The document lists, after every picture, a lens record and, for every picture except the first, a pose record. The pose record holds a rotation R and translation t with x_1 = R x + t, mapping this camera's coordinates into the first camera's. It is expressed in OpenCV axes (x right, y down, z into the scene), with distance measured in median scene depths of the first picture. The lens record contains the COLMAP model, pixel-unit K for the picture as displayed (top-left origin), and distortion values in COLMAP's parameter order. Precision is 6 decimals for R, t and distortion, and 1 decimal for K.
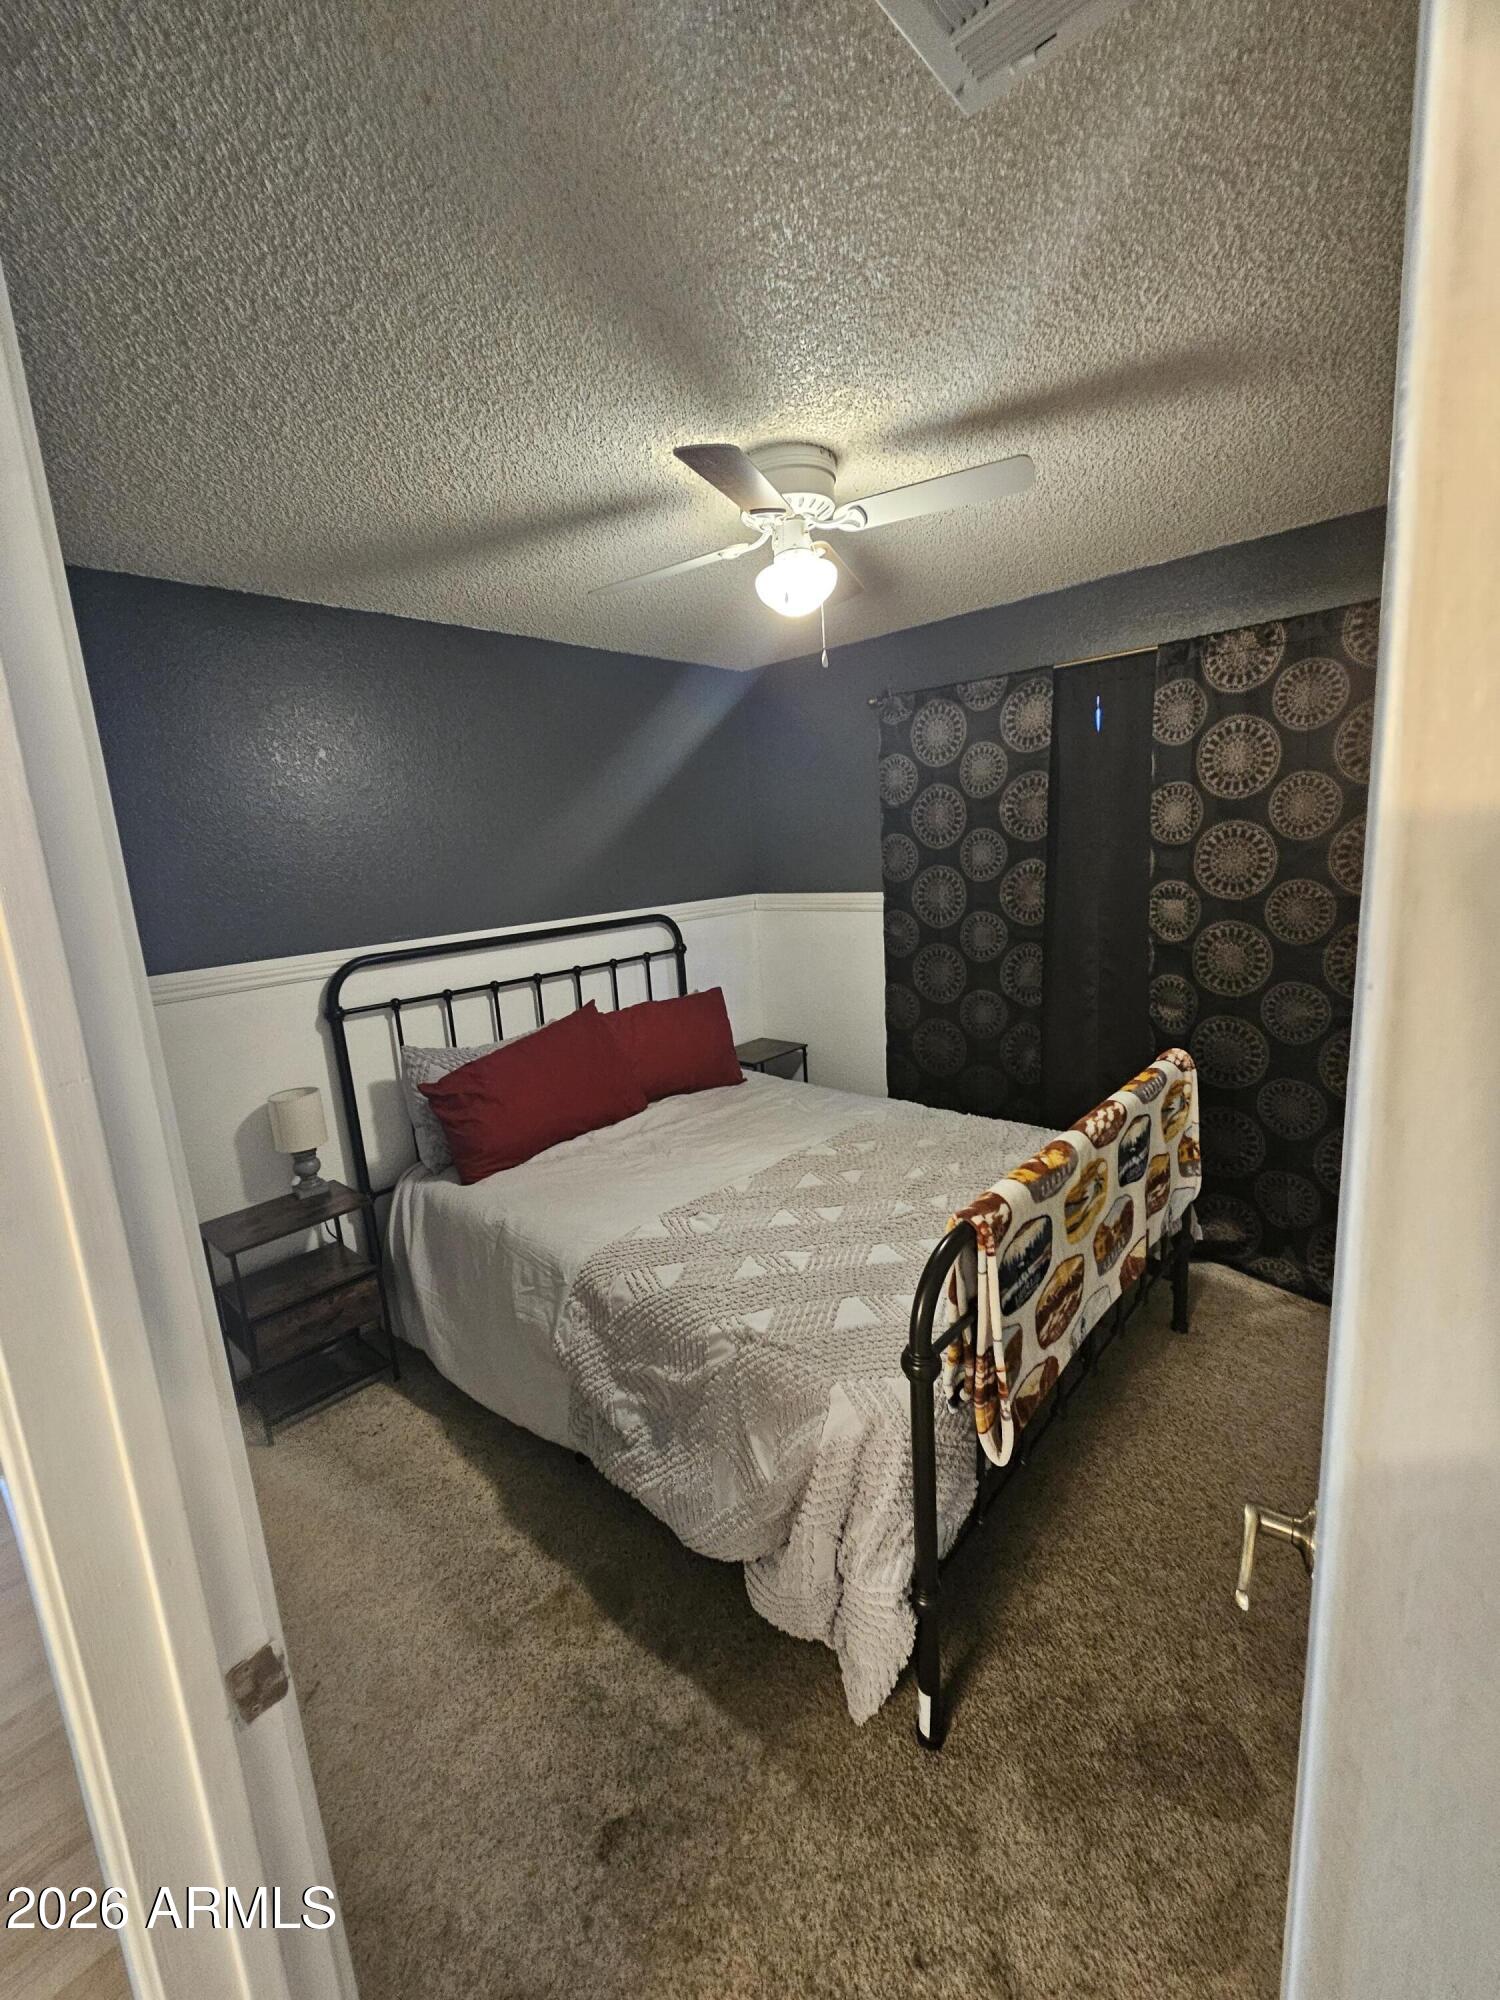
lens RADIAL K [[825.8, 0, 735.3], [0, 825.8, 998.6], [0, 0, 1]] dist [-0.003418, 0.003512]
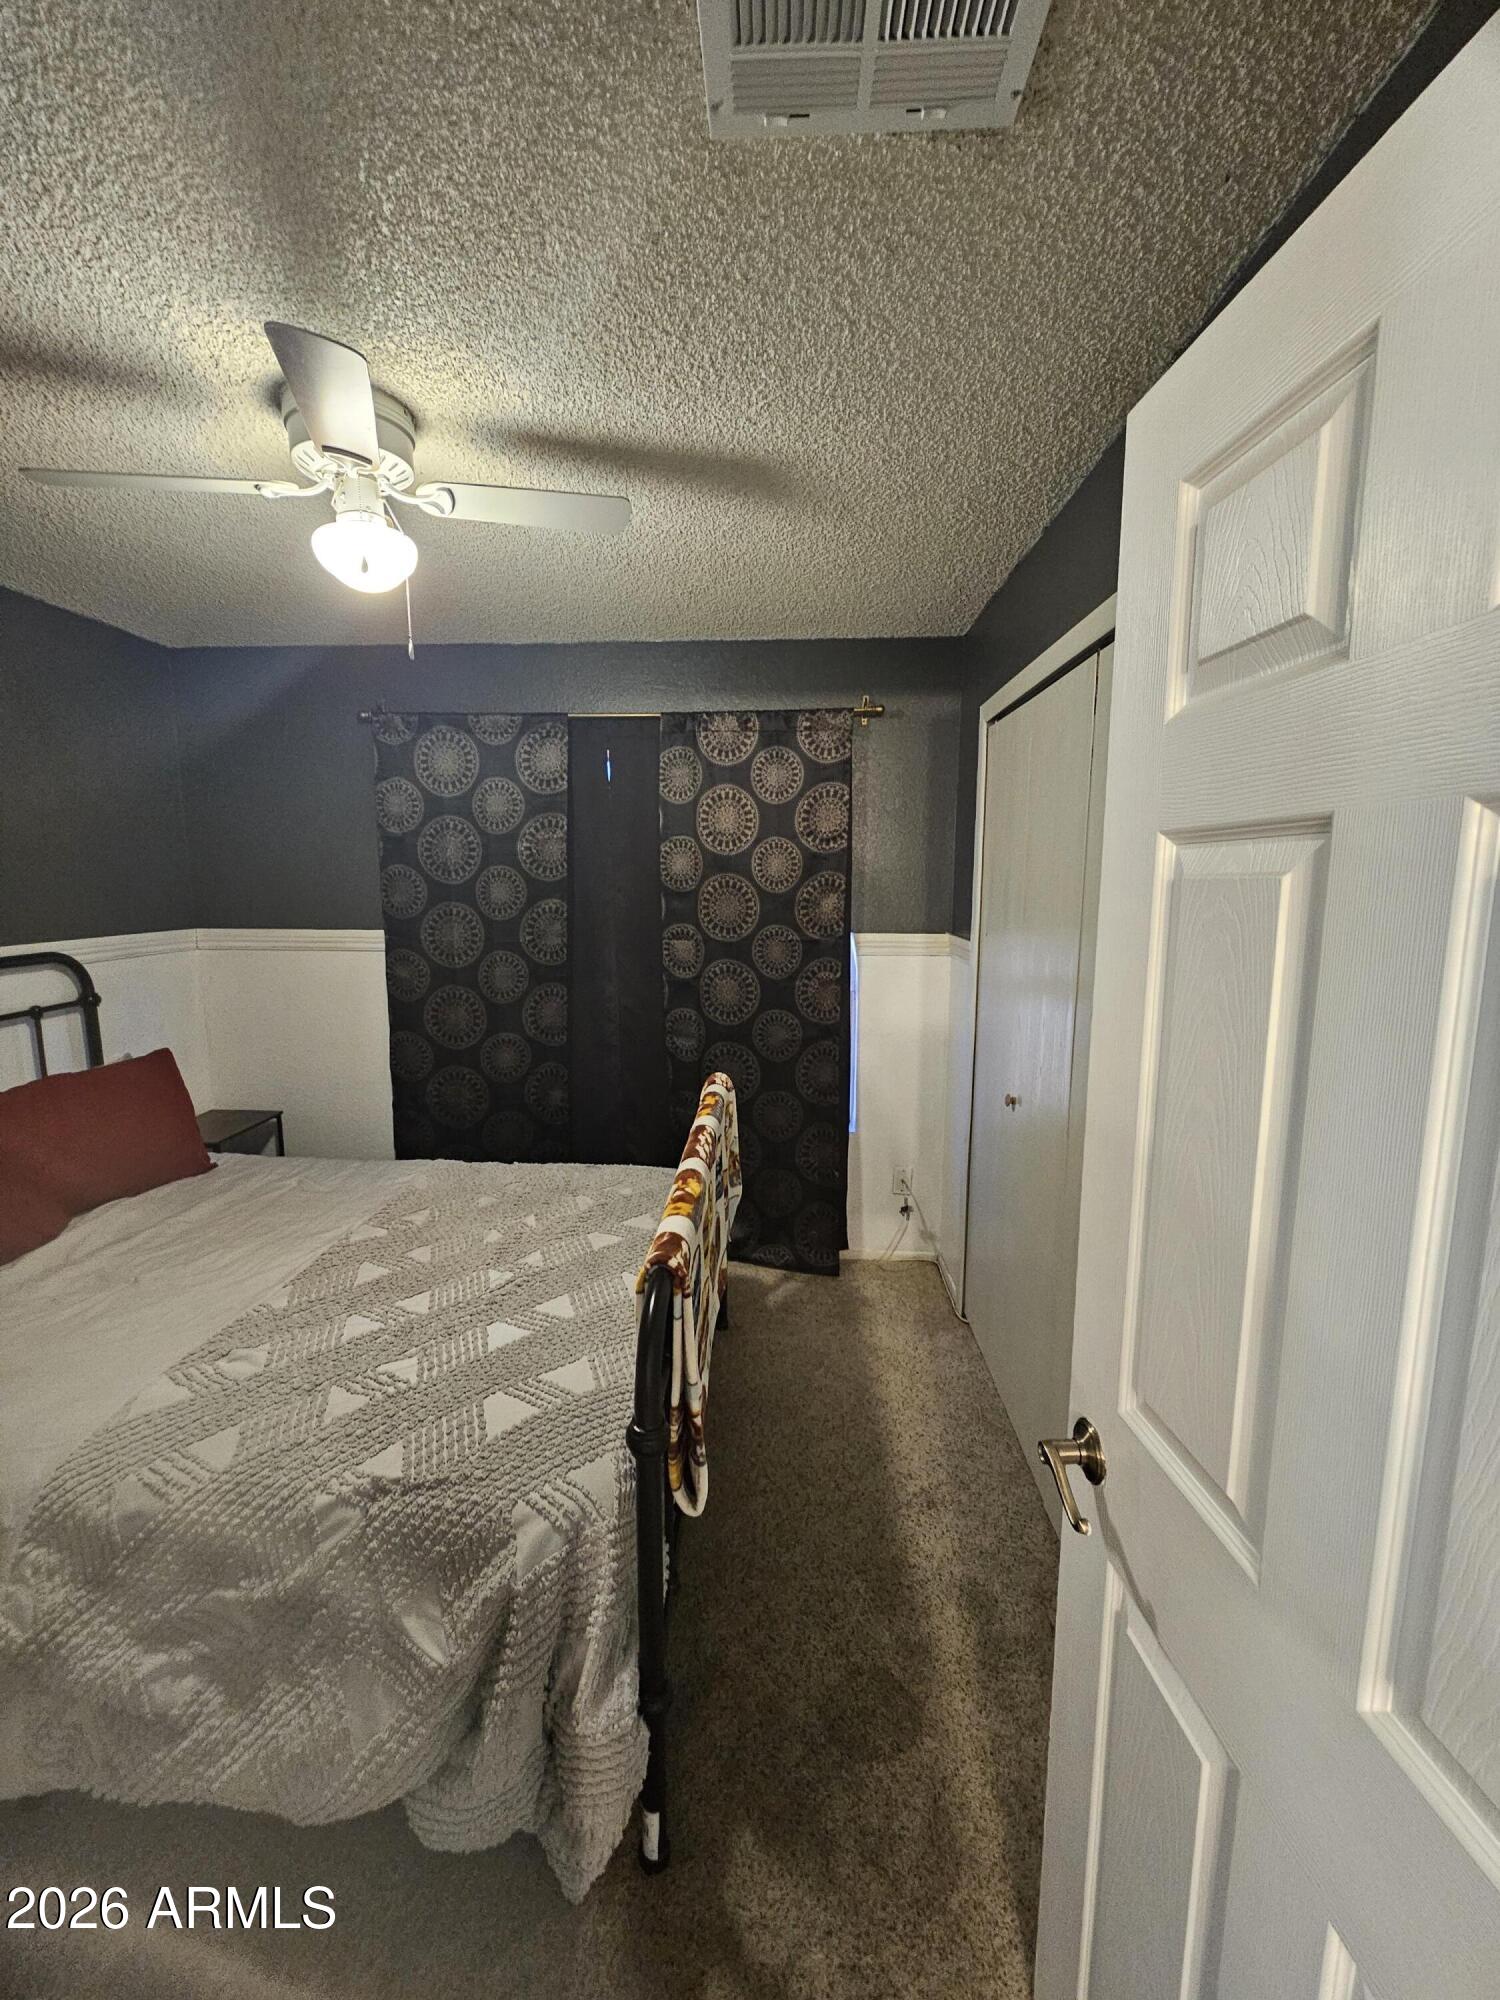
lens RADIAL K [[825.8, 0, 735.3], [0, 825.8, 998.6], [0, 0, 1]] dist [-0.003418, 0.003512]
pose [[0.768147, -0.028662, 0.639632, -0.137583], [0.065100, 0.997317, -0.033489, -0.000015], [-0.636955, 0.067365, 0.767952, 0.109741]]
